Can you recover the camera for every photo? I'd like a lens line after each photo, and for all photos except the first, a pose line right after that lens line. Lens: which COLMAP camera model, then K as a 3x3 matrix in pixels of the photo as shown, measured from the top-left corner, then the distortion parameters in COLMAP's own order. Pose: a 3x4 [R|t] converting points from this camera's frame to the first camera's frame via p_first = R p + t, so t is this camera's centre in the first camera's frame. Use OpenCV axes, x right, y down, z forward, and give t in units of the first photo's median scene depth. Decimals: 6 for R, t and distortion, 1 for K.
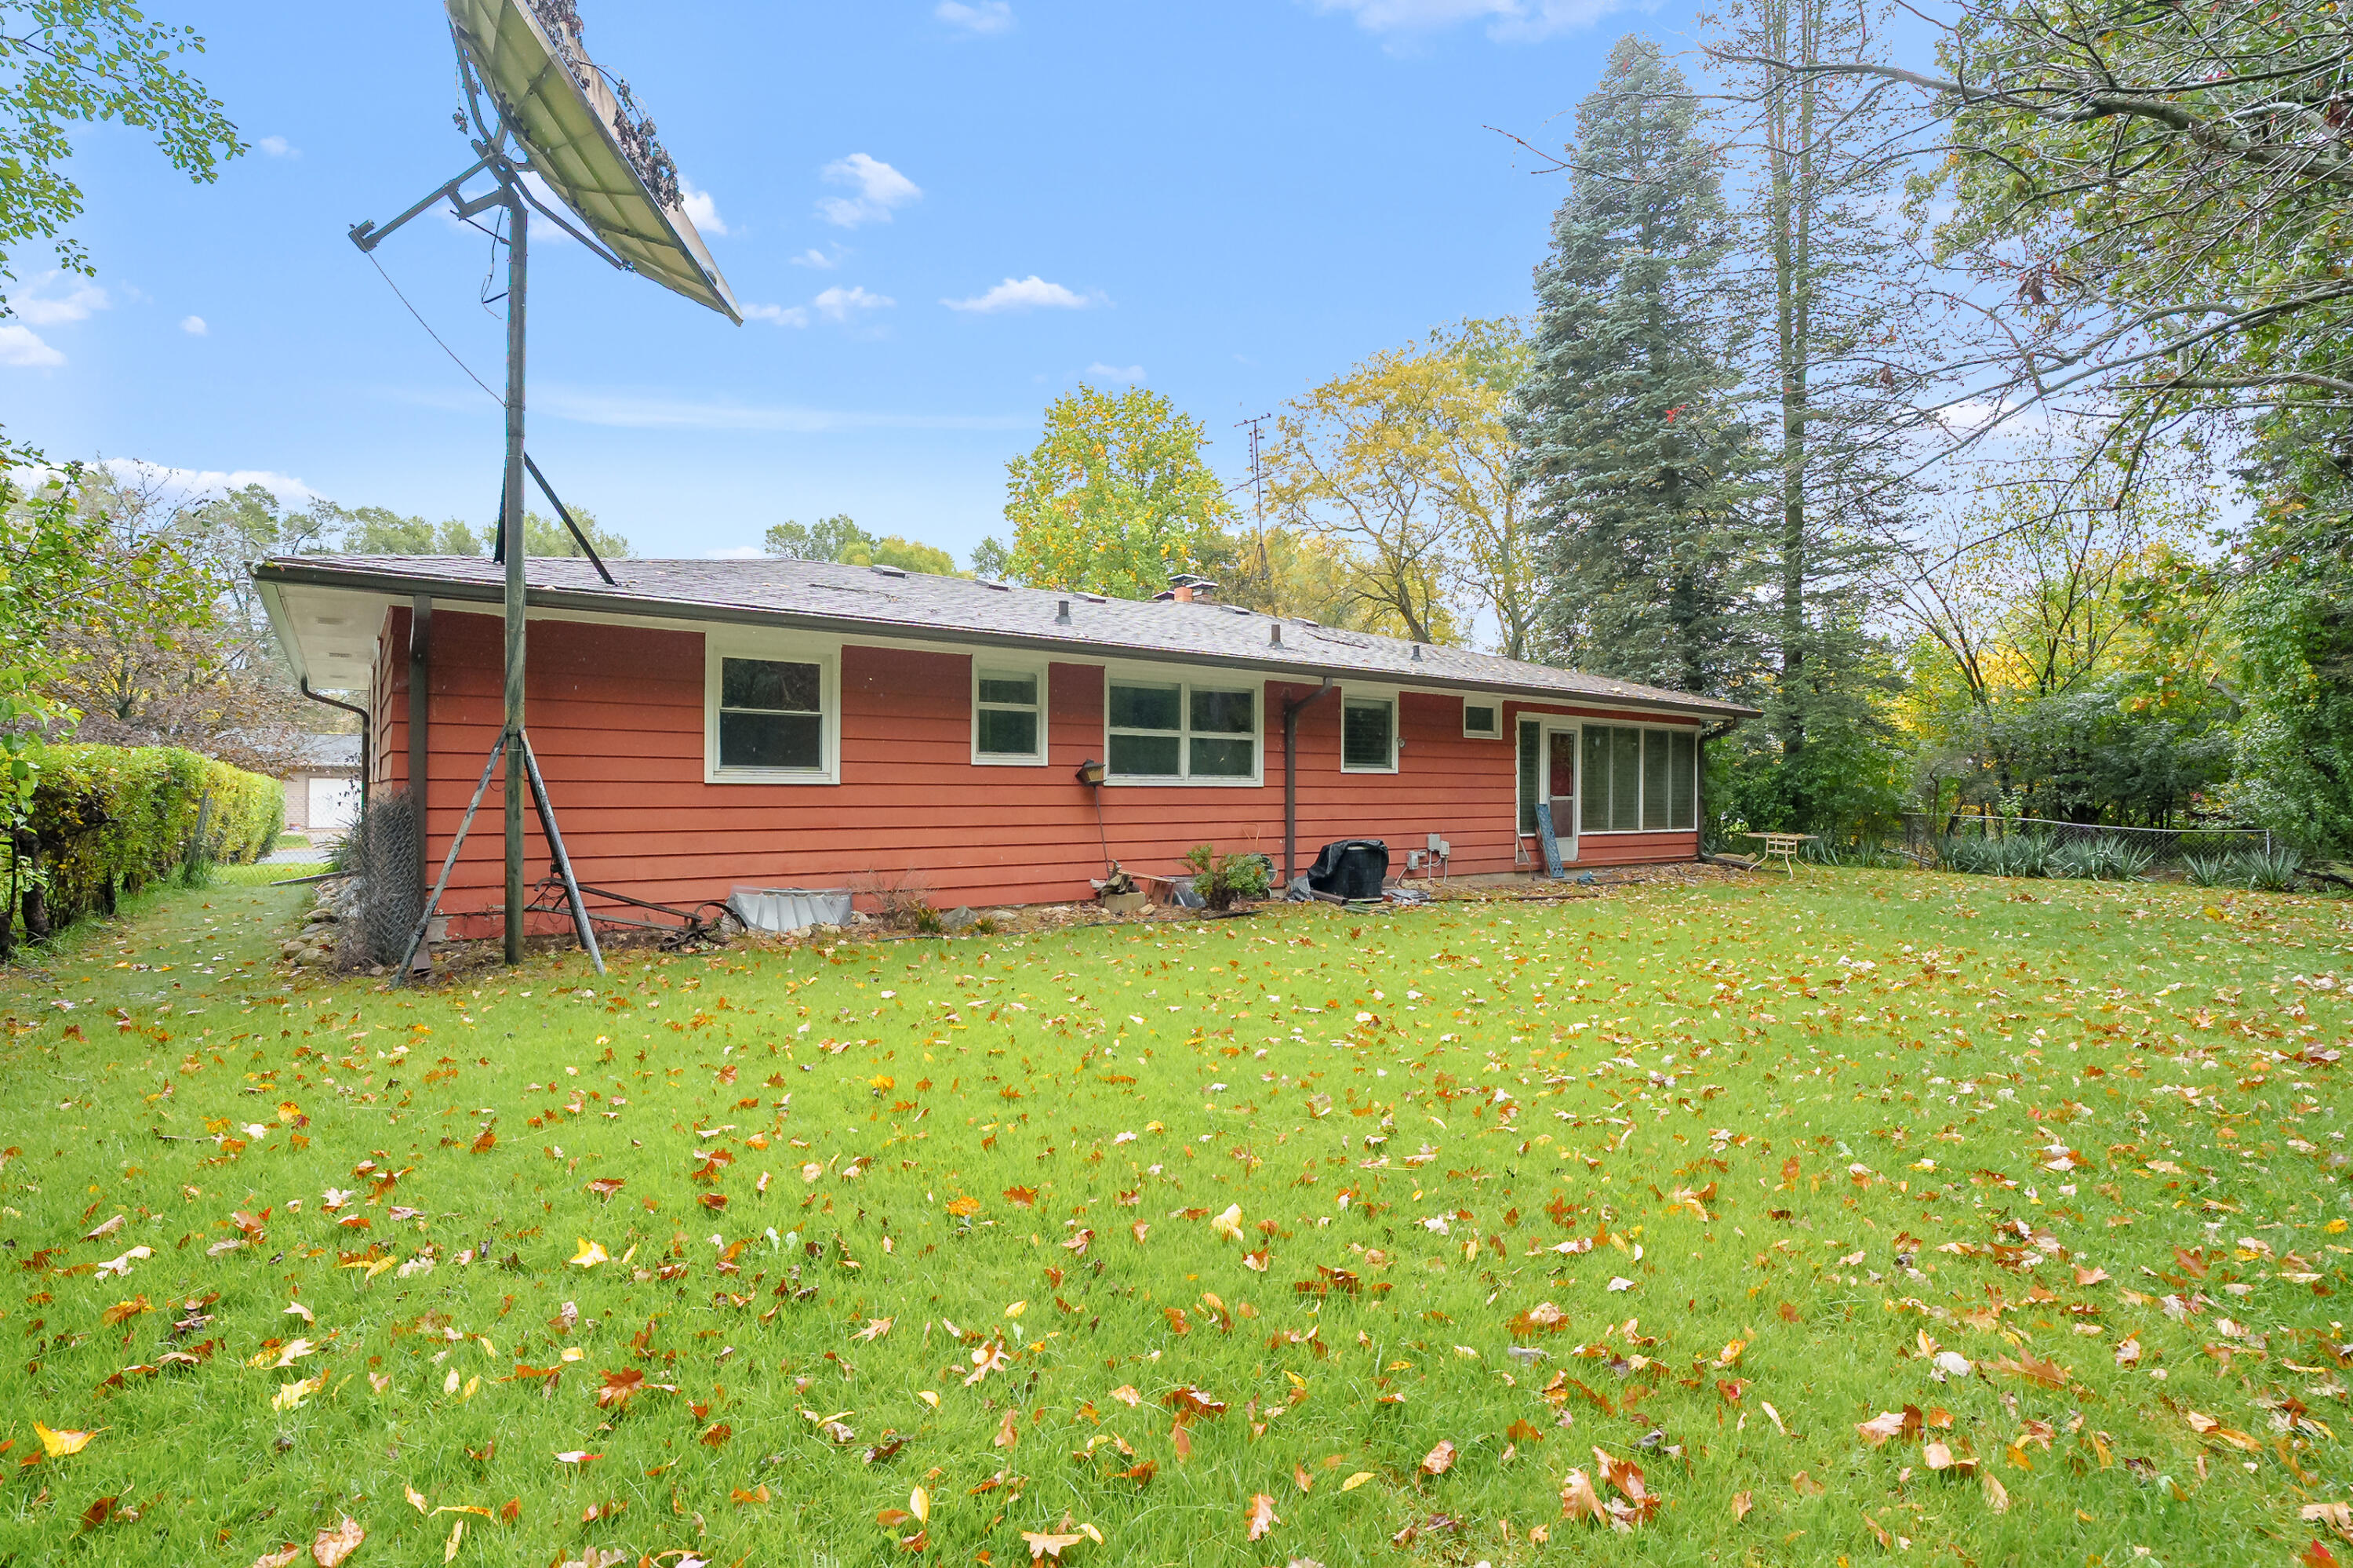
lens RADIAL K [[1091.5, 0, 1175.0], [0, 1091.5, 779.5], [0, 0, 1]] dist [-0.008902, 0.002571]
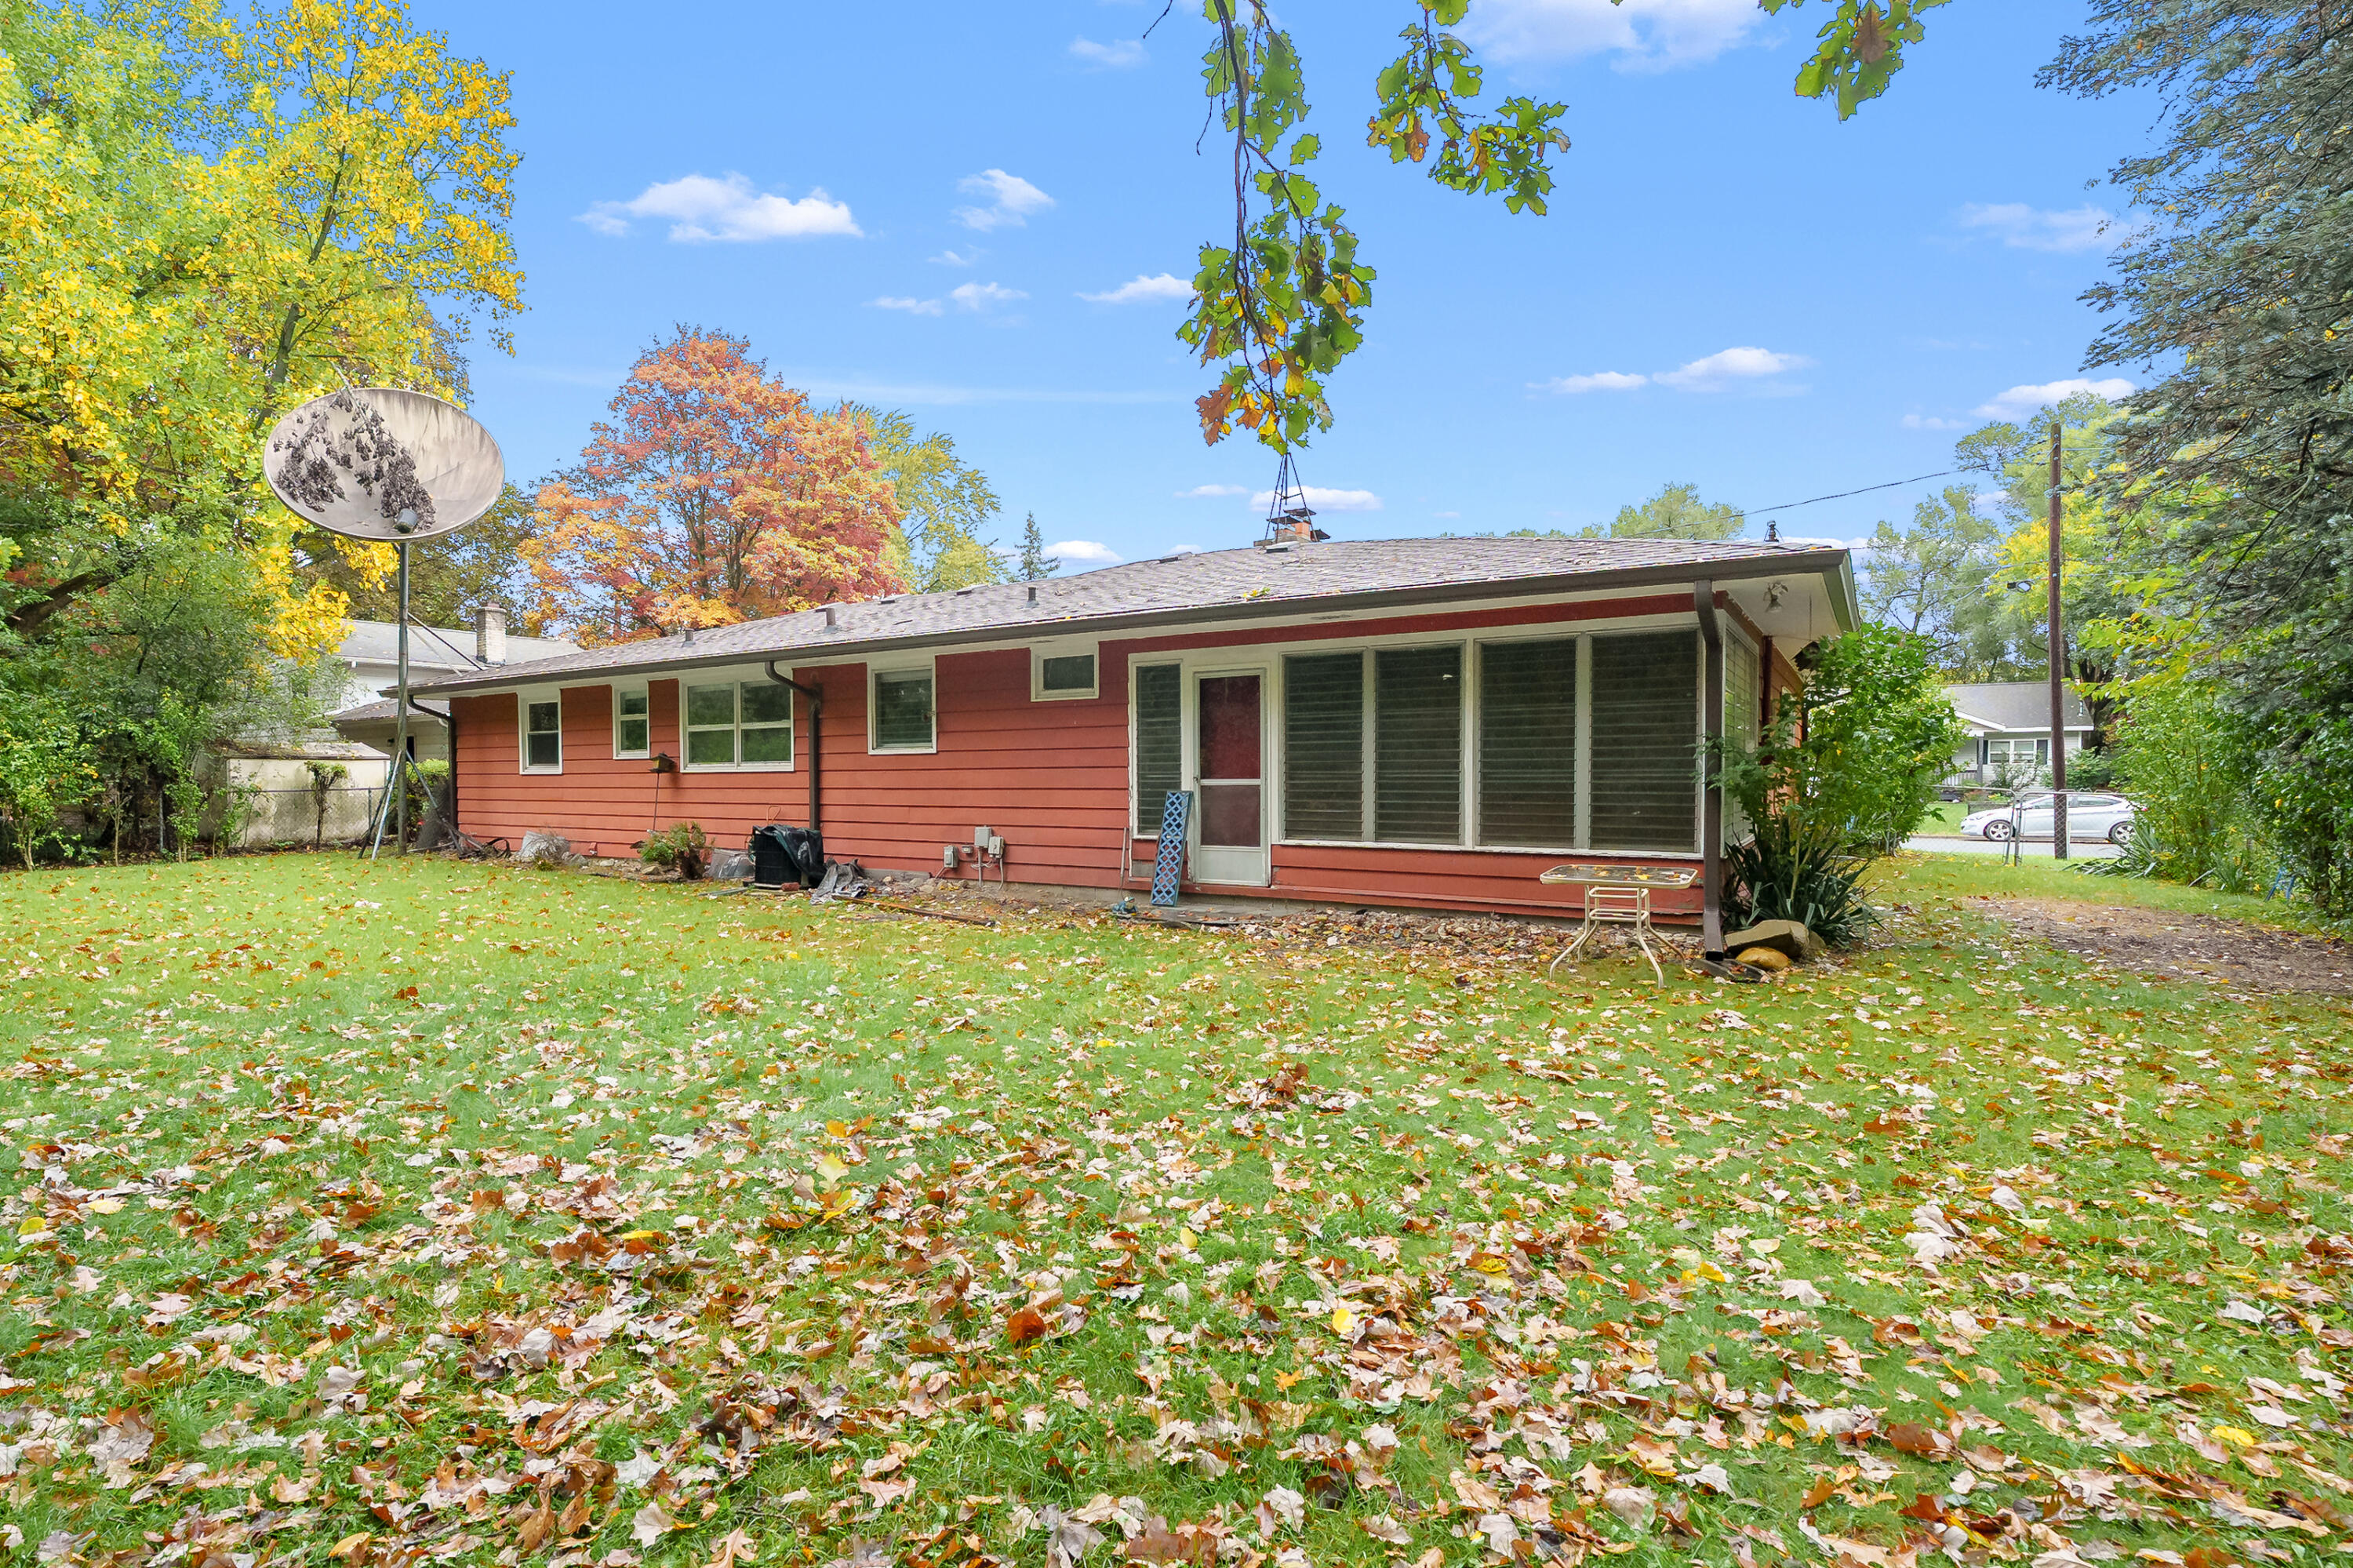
lens RADIAL K [[1091.5, 0, 1175.3], [0, 1091.5, 792.2], [0, 0, 1]] dist [-0.008902, 0.002571]
pose [[0.381174, 0.002787, -0.924499, 1.093791], [0.013025, 0.999880, 0.008385, 0.020899], [0.924411, -0.015238, 0.381092, 0.877431]]
